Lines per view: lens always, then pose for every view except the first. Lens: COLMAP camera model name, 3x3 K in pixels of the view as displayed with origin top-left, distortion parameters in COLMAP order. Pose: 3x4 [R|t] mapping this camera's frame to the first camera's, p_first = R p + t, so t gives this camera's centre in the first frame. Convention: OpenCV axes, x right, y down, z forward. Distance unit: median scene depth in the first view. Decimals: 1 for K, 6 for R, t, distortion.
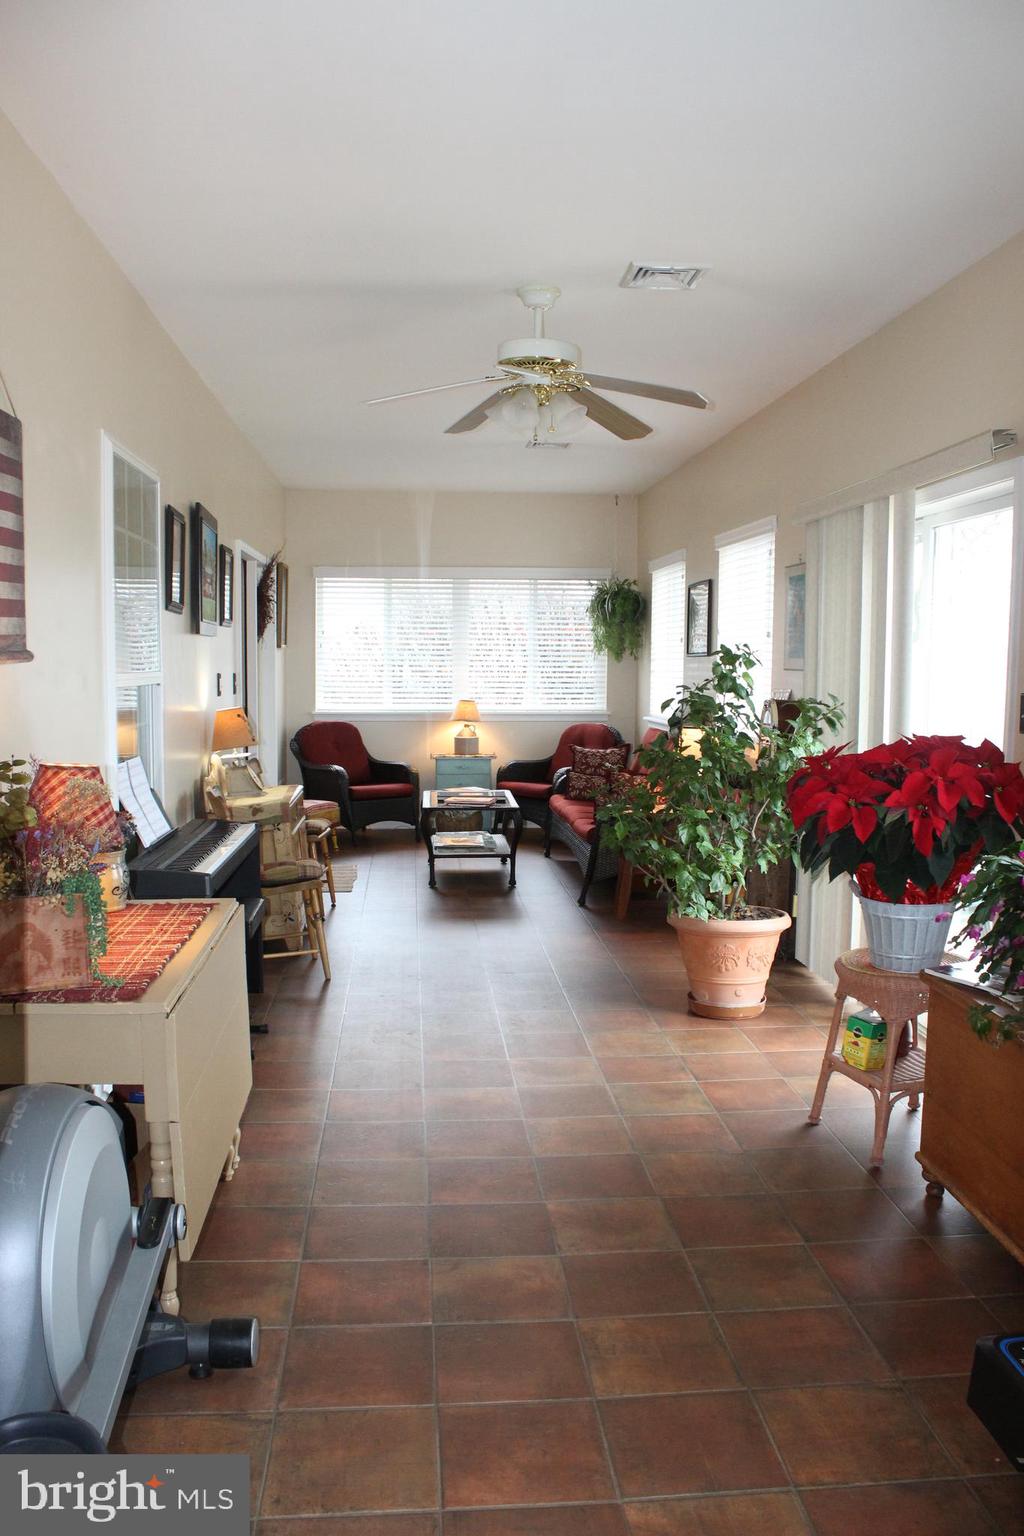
lens RADIAL K [[1260.6, 0, 512.0], [0, 1260.6, 768.0], [0, 0, 1]] dist [-0.172111, 0.146527]
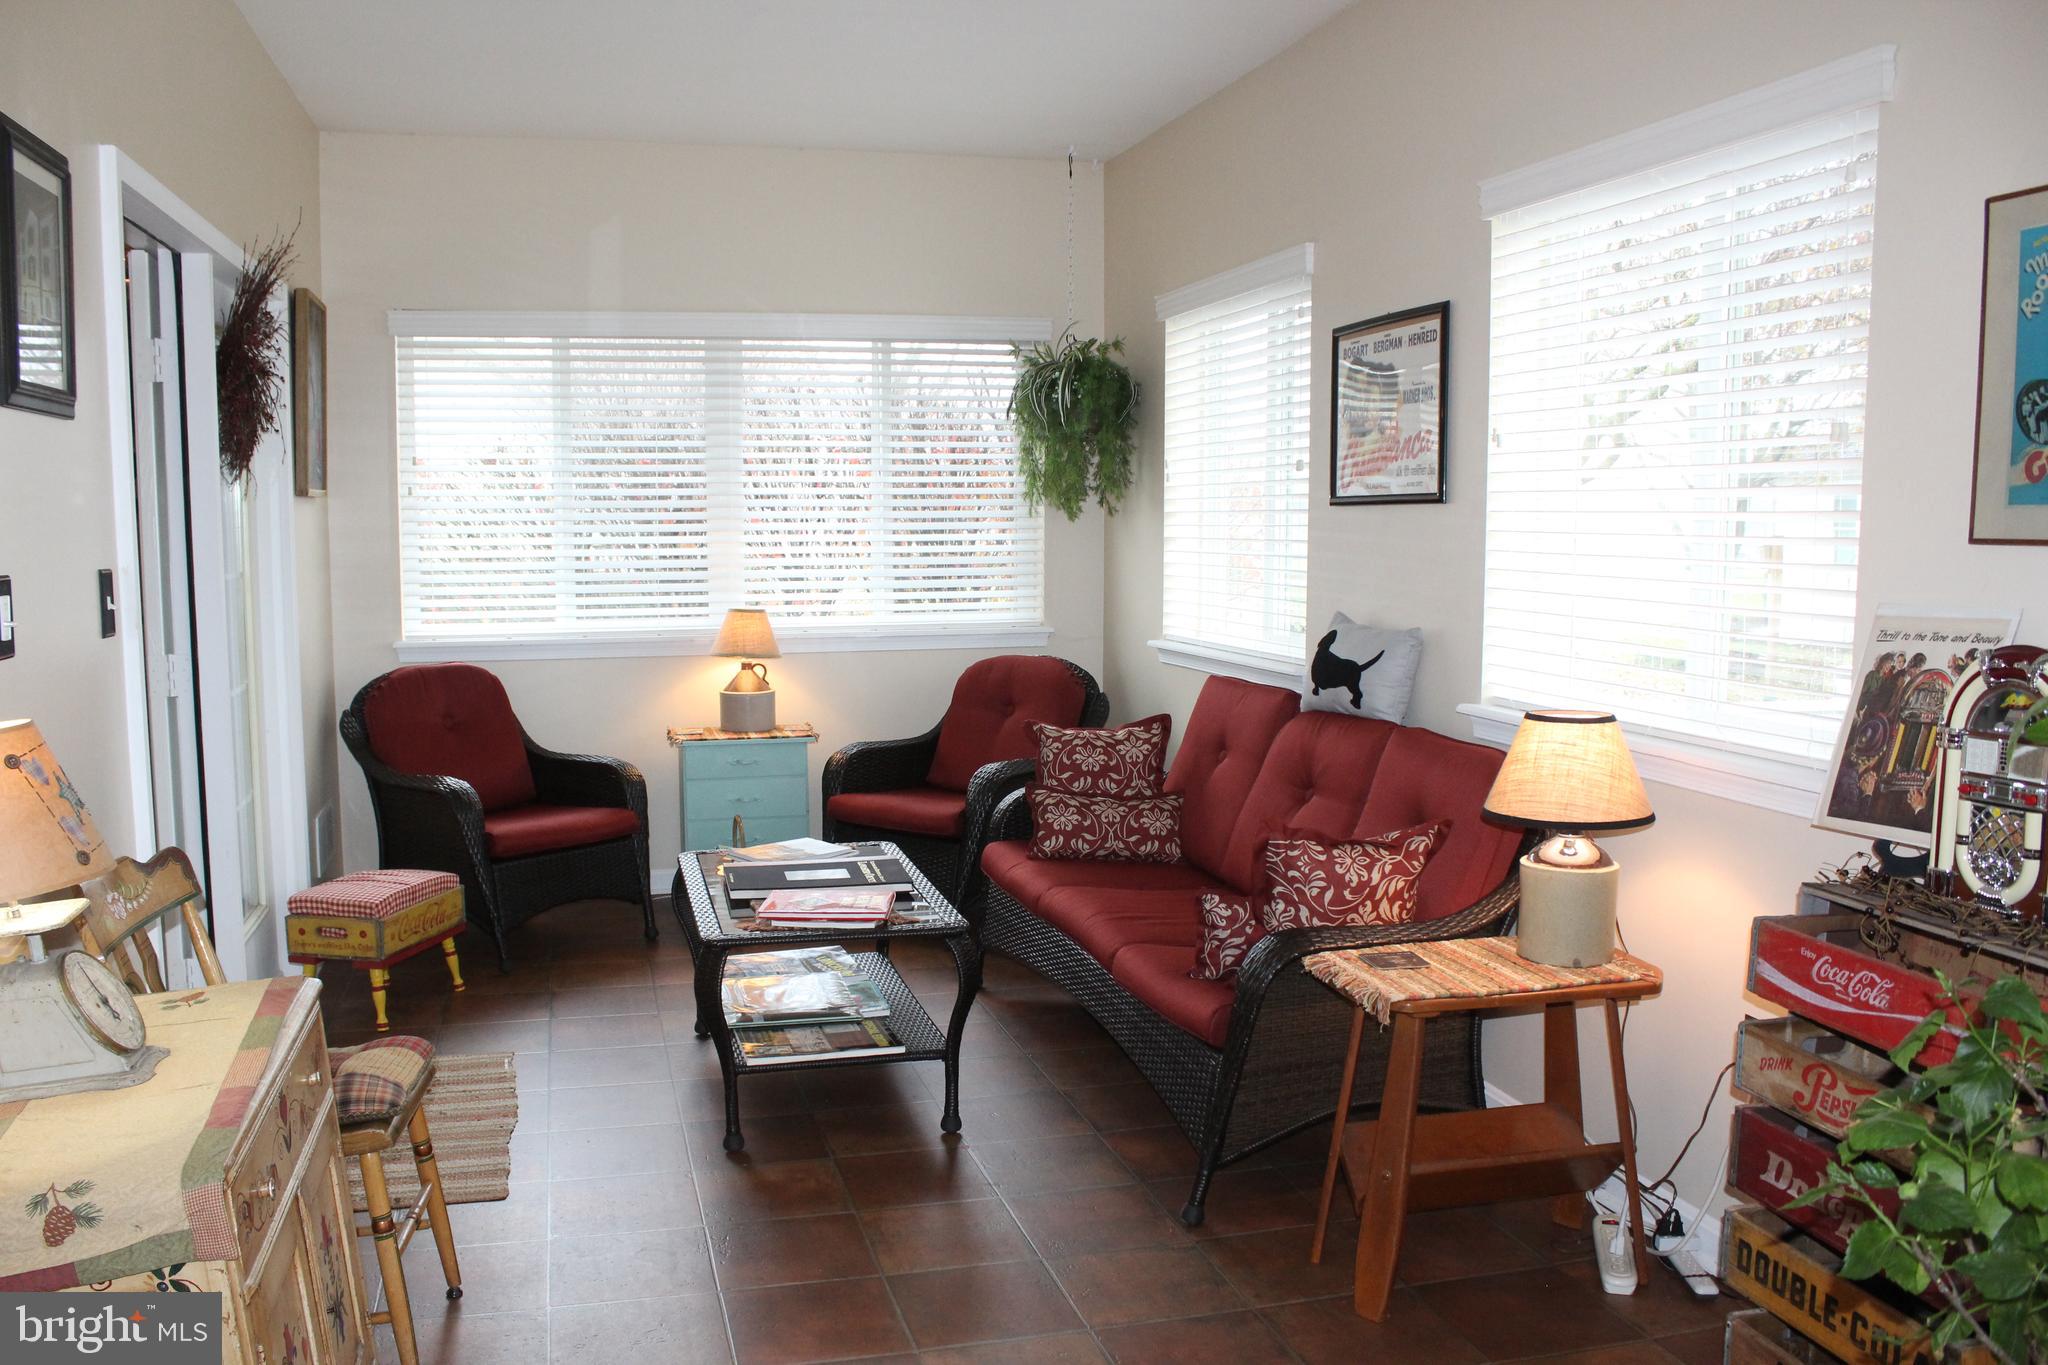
lens RADIAL K [[1680.8, 0, 989.8], [0, 1680.8, 705.0], [0, 0, 1]] dist [-0.172111, 0.146527]
pose [[0.985690, -0.027093, 0.166378, -0.051991], [0.022965, 0.999380, 0.026685, -0.034636], [-0.166998, -0.022482, 0.985701, 0.410538]]
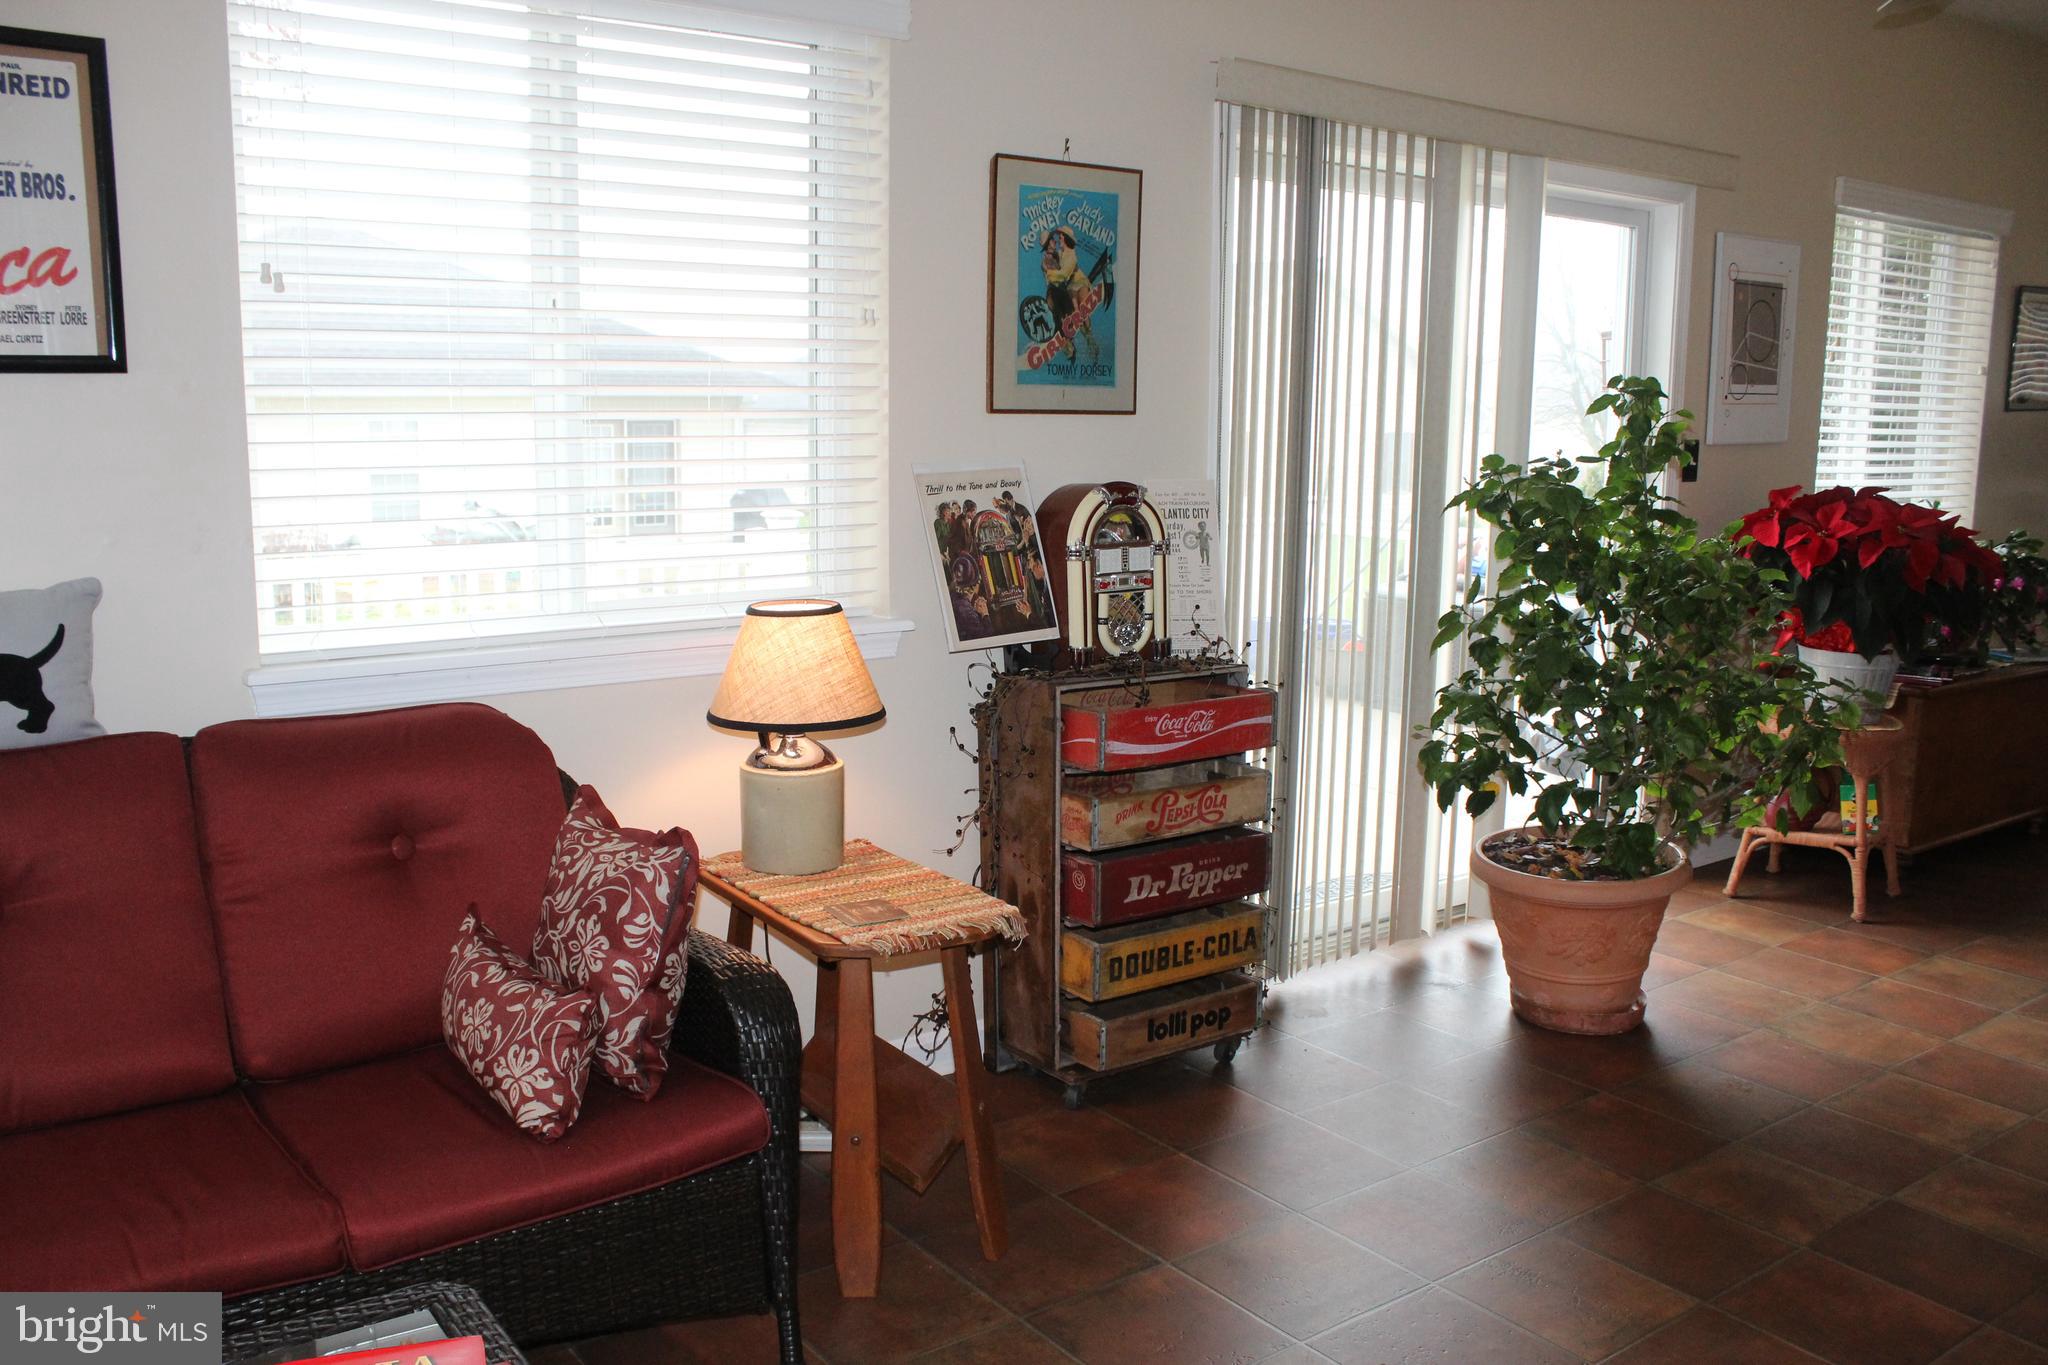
lens RADIAL K [[1680.8, 0, 989.8], [0, 1680.8, 705.0], [0, 0, 1]] dist [-0.172111, 0.146527]
pose [[-0.516463, -0.163648, 0.840527, -0.158603], [0.060796, 0.972084, 0.226618, -0.069353], [-0.854149, 0.168141, -0.492096, 0.814150]]
